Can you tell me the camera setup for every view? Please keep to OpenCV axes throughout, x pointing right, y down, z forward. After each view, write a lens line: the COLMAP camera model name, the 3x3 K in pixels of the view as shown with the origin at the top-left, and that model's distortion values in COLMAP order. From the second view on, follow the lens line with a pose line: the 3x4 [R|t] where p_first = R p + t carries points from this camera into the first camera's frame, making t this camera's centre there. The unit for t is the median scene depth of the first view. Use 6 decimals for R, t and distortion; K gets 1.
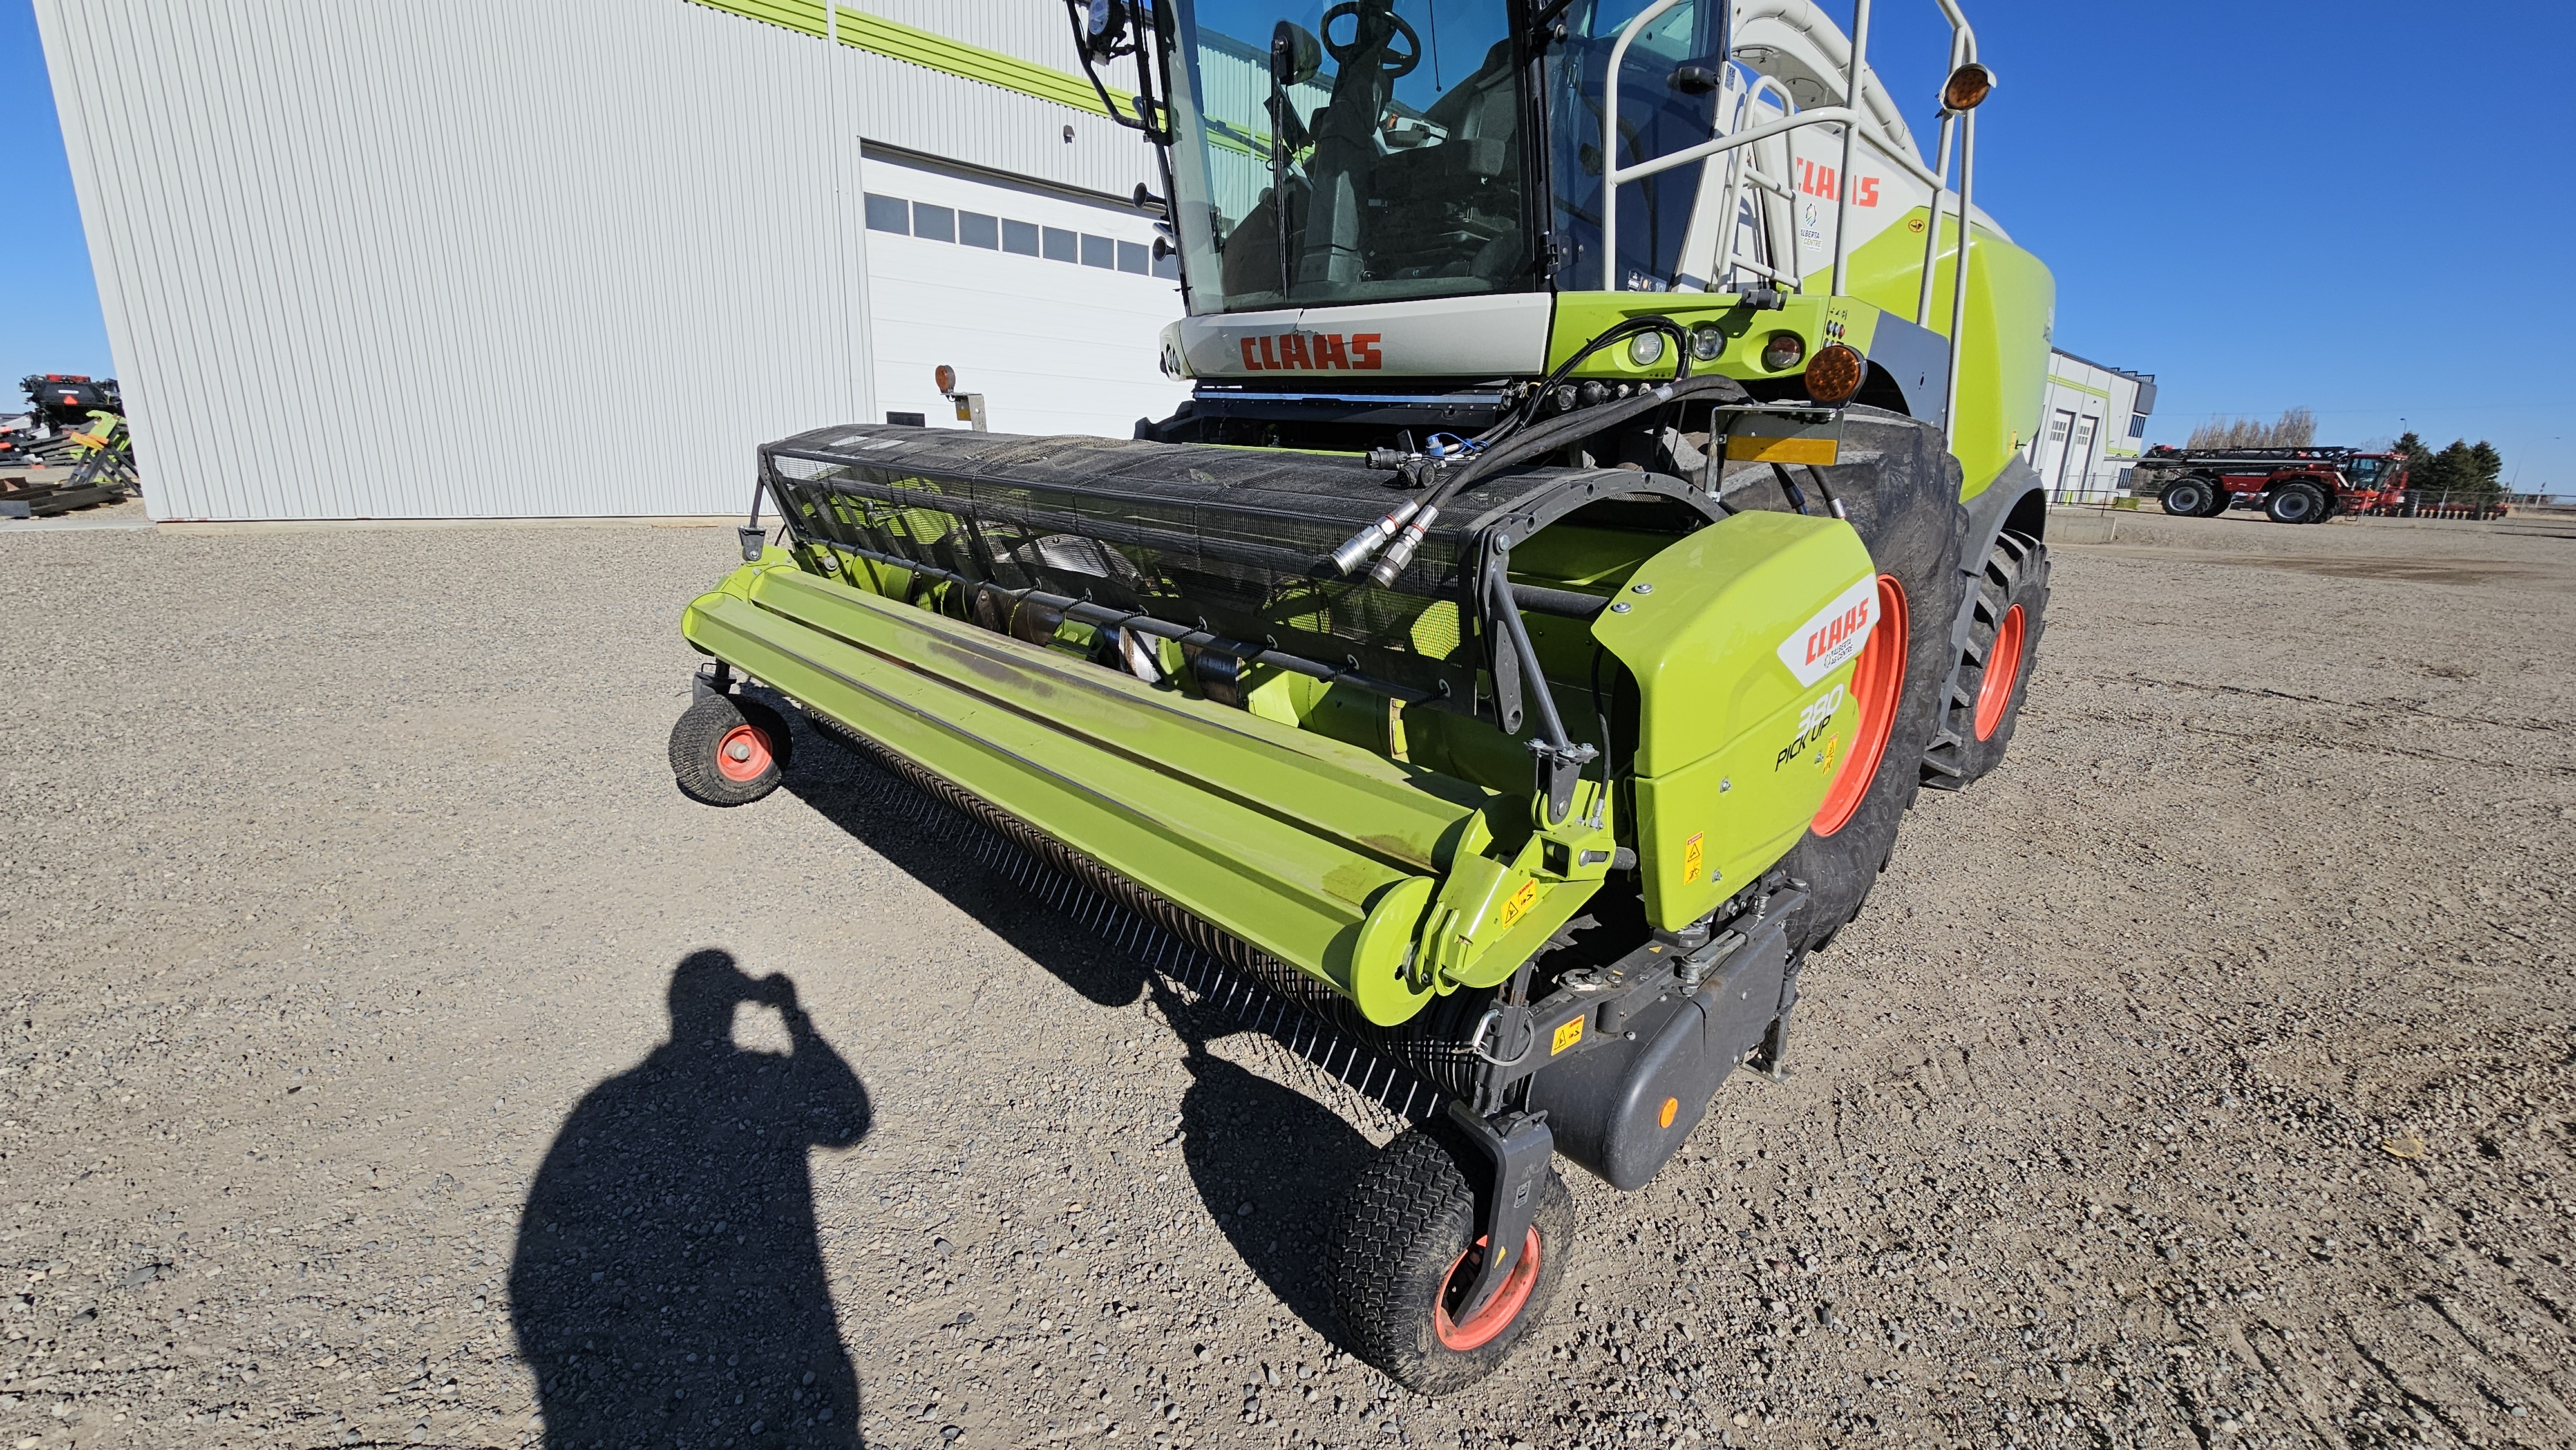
lens RADIAL K [[1054.0, 0, 1287.4], [0, 1054.0, 730.6], [0, 0, 1]] dist [-0.001959, -0.000312]
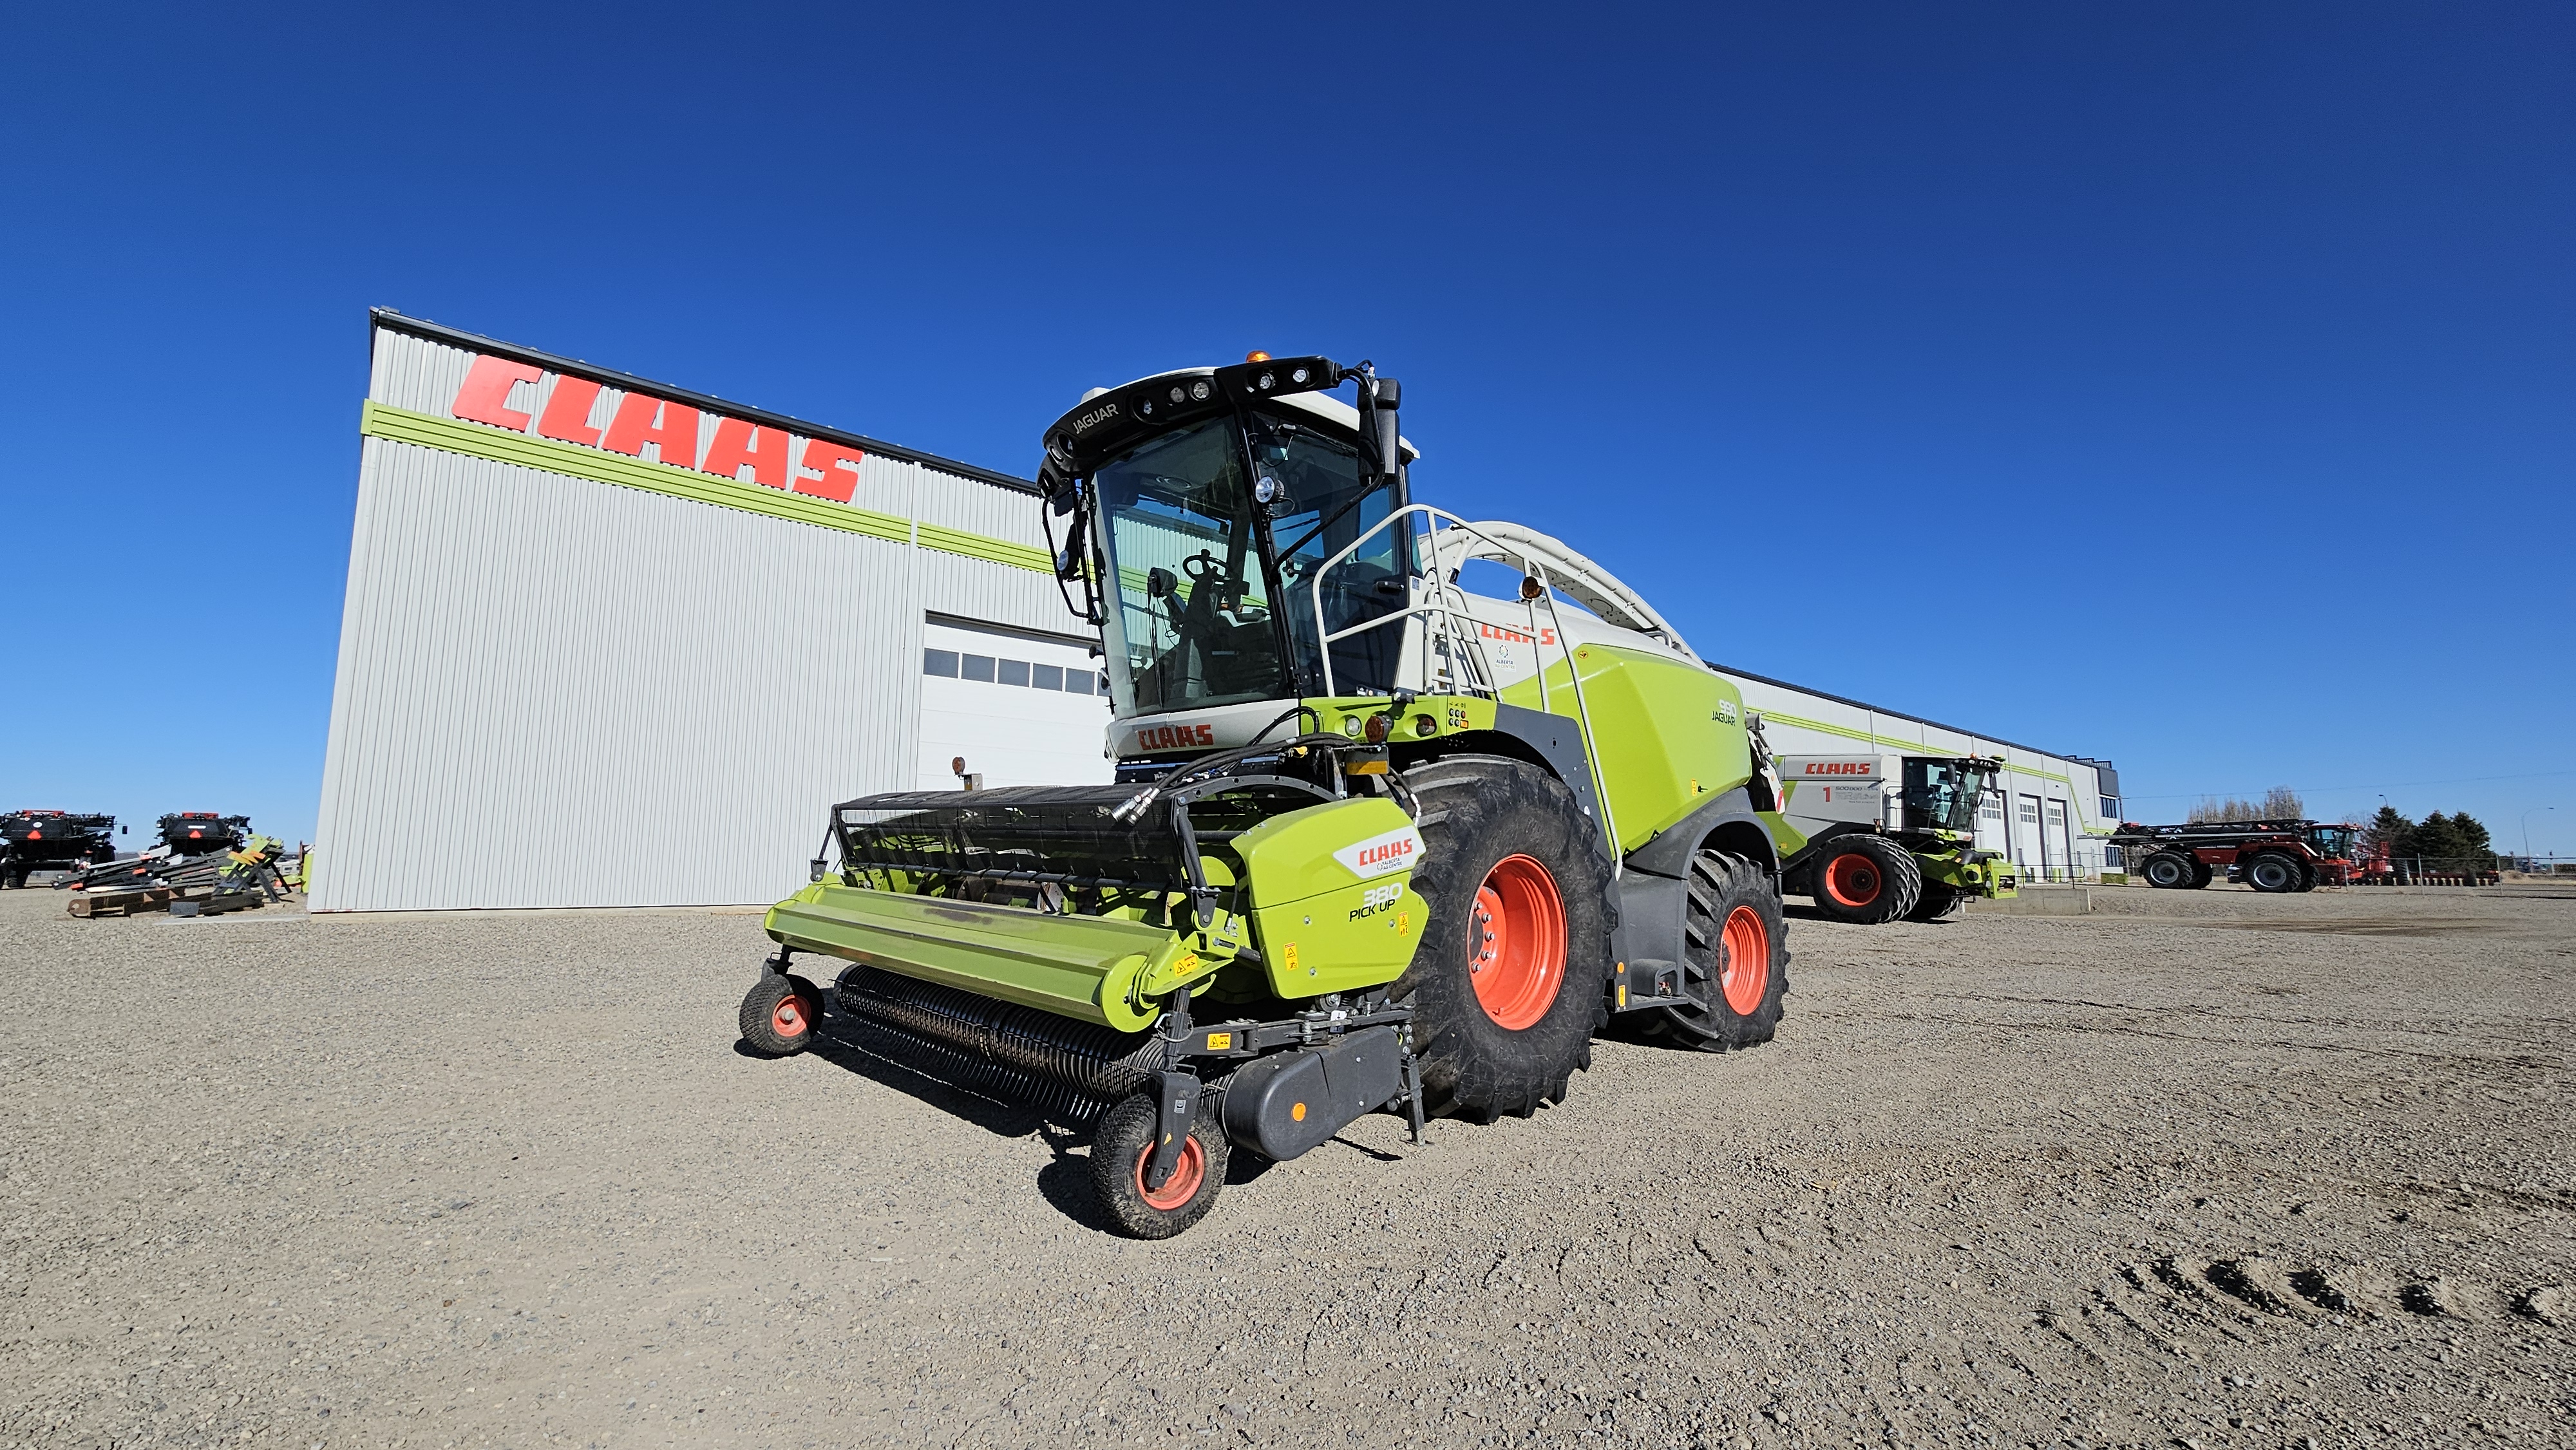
lens RADIAL K [[1054.0, 0, 1288.0], [0, 1054.0, 726.8], [0, 0, 1]] dist [-0.001959, -0.000312]
pose [[0.999413, -0.029106, -0.018097, 0.155876], [0.020233, 0.927242, -0.373915, 0.167387], [0.027663, 0.373329, 0.927286, -0.361112]]
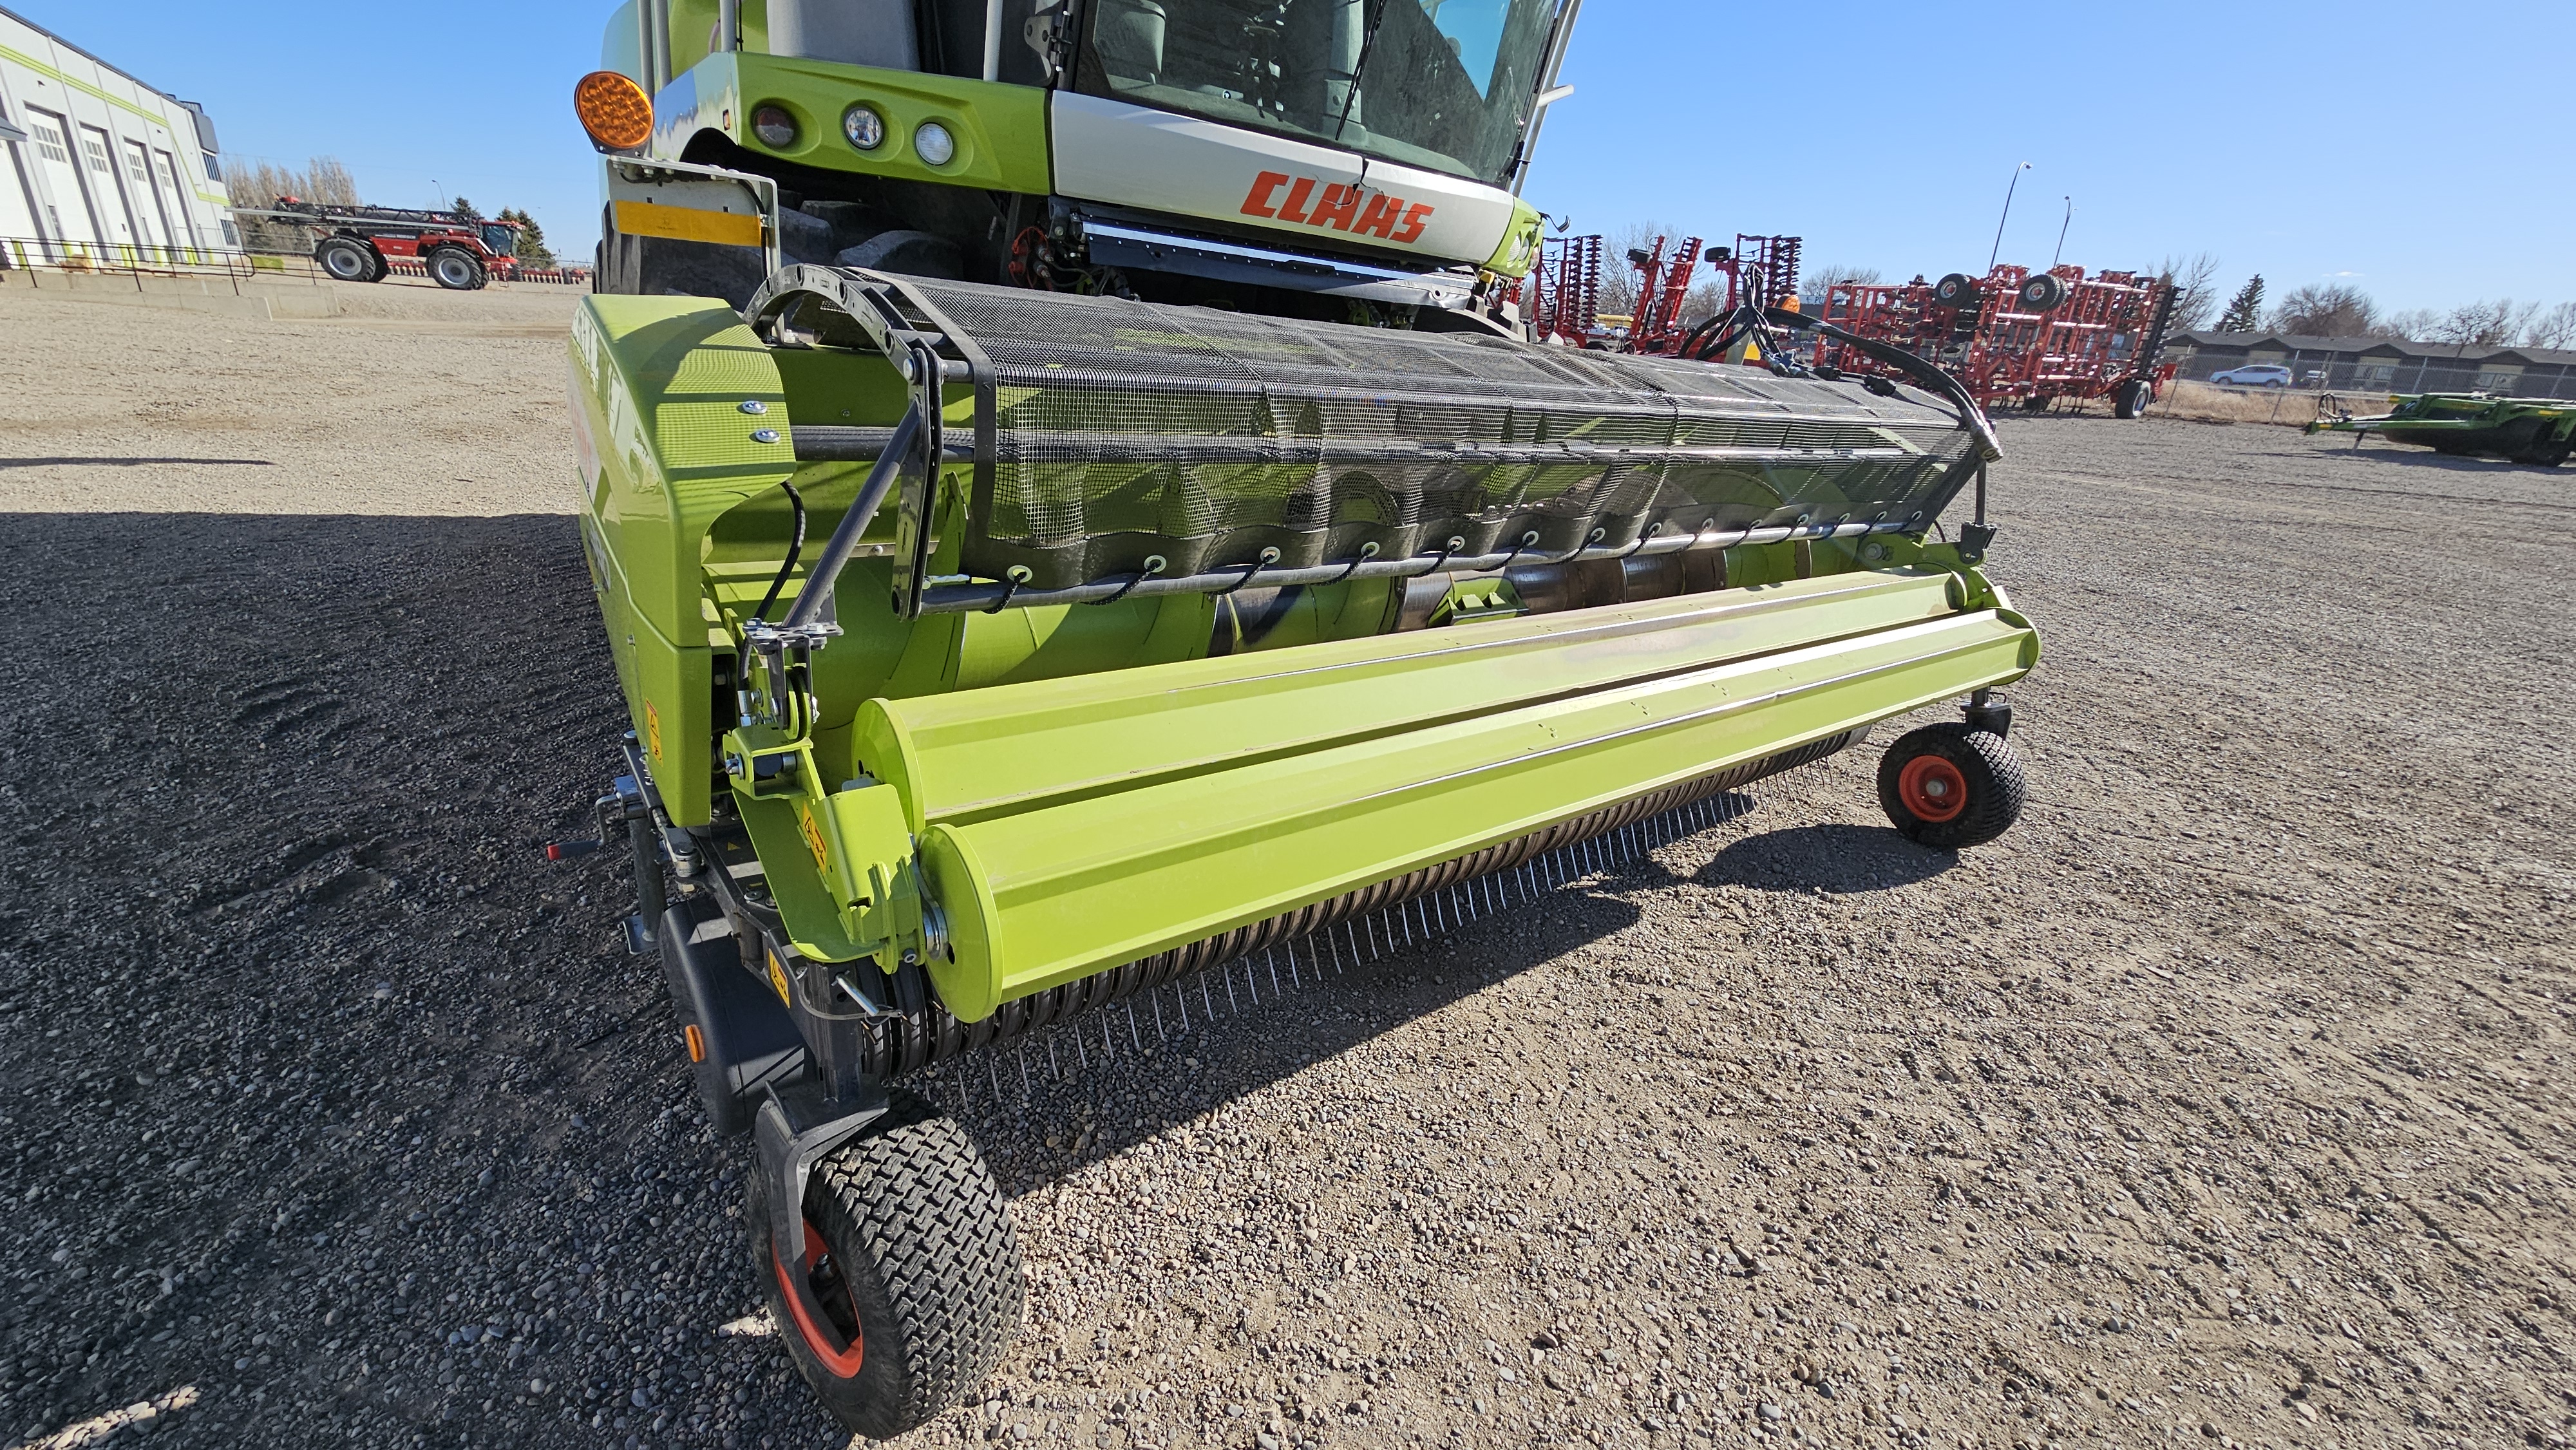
lens RADIAL K [[1054.0, 0, 1290.2], [0, 1054.0, 740.6], [0, 0, 1]] dist [-0.001959, -0.000312]
pose [[0.122987, -0.393004, 0.911275, -0.635369], [0.187233, 0.910944, 0.367592, -0.199853], [-0.974586, 0.125412, 0.185617, 0.647456]]
